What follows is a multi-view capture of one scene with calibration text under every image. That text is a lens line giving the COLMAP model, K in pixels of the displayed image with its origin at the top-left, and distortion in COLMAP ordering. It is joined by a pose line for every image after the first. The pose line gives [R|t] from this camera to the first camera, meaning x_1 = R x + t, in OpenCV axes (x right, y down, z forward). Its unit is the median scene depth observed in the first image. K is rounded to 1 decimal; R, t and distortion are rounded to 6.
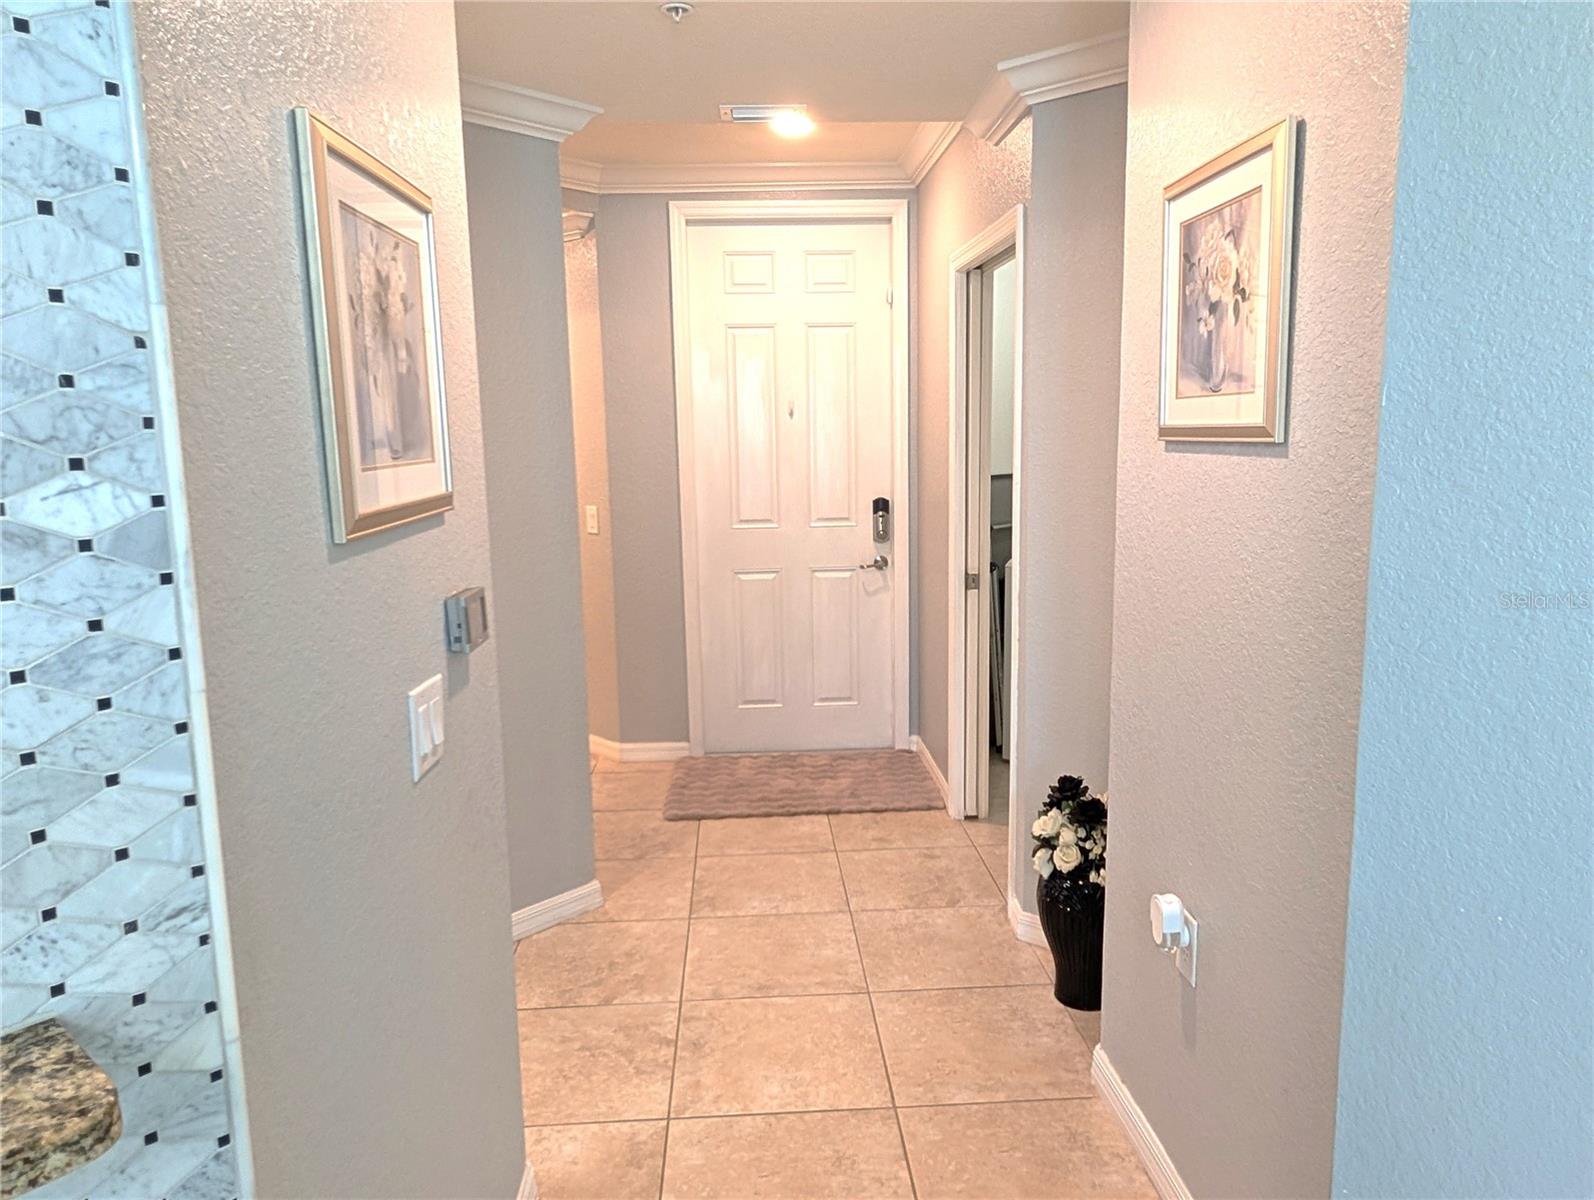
lens RADIAL K [[1092.0, 0, 803.2], [0, 1092.0, 602.2], [0, 0, 1]] dist [0.000721, -0.000780]
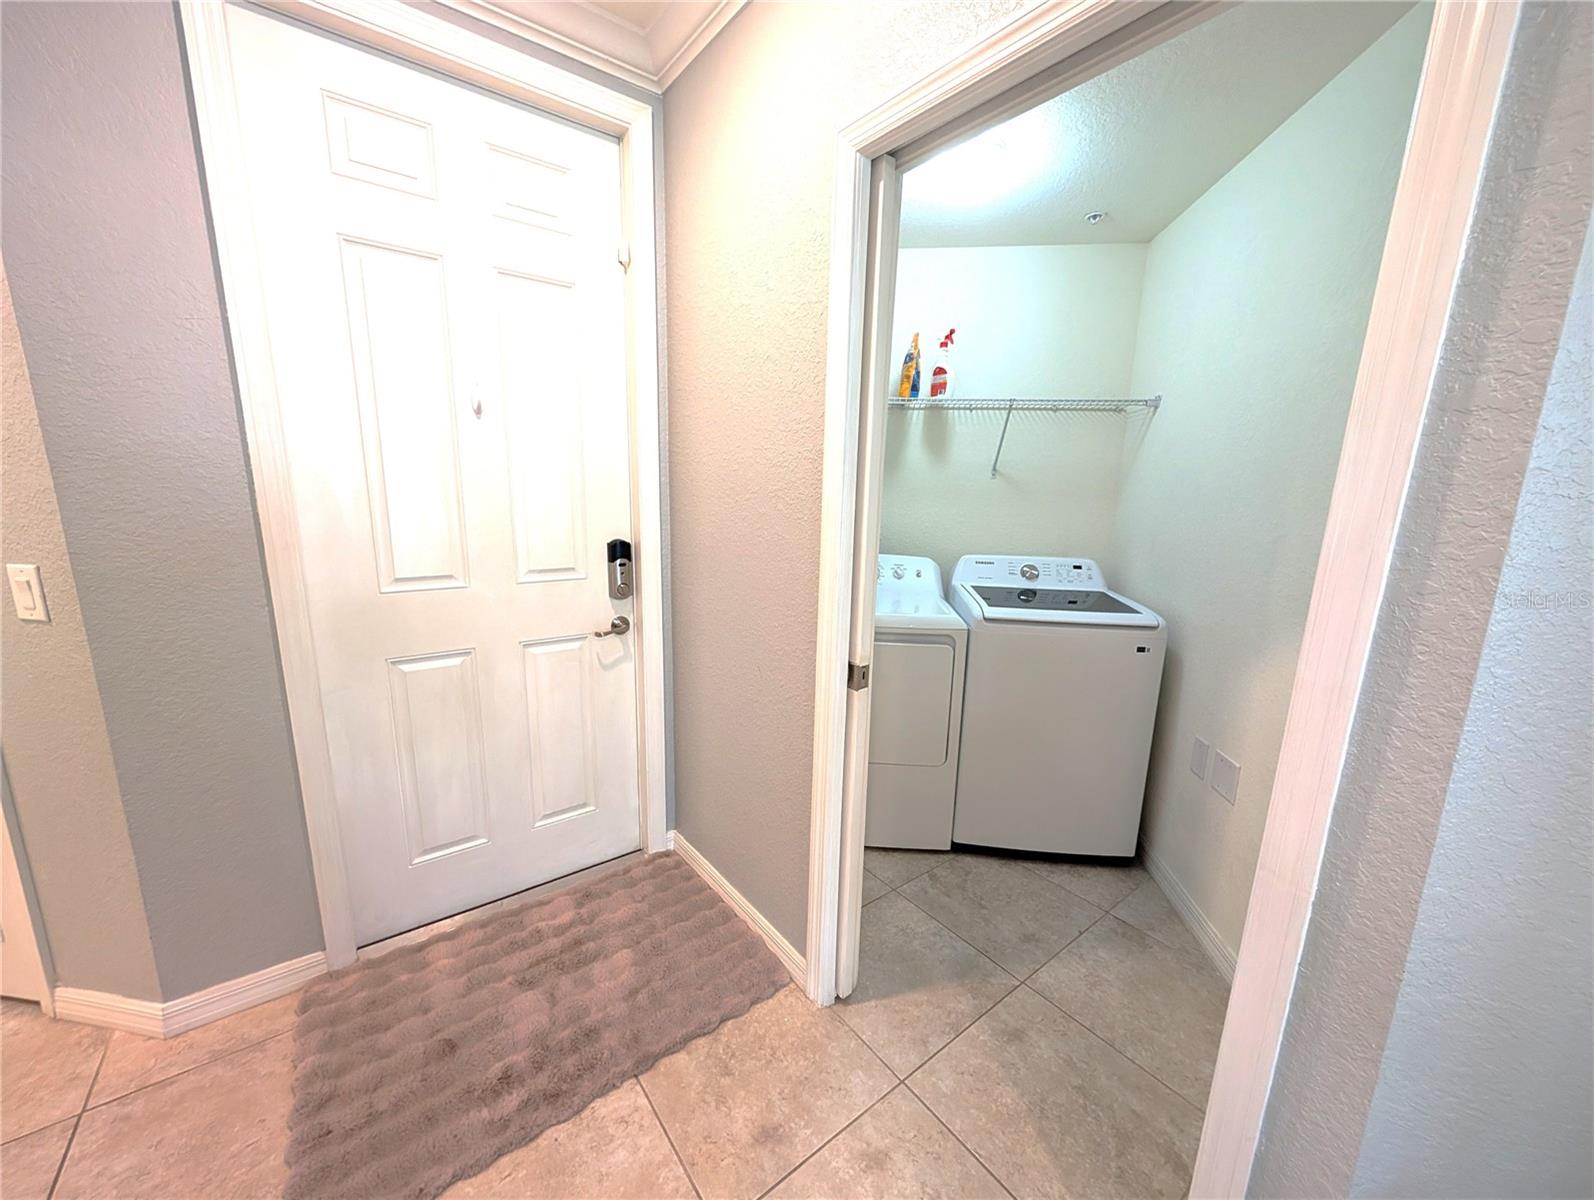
lens RADIAL K [[607.2, 0, 793.6], [0, 607.2, 609.5], [0, 0, 1]] dist [0.001384, -0.000213]
pose [[0.830347, -0.073927, 0.552322, -0.062121], [0.049086, 0.997012, 0.059653, -0.067400], [-0.555081, -0.022421, 0.831494, 0.590572]]
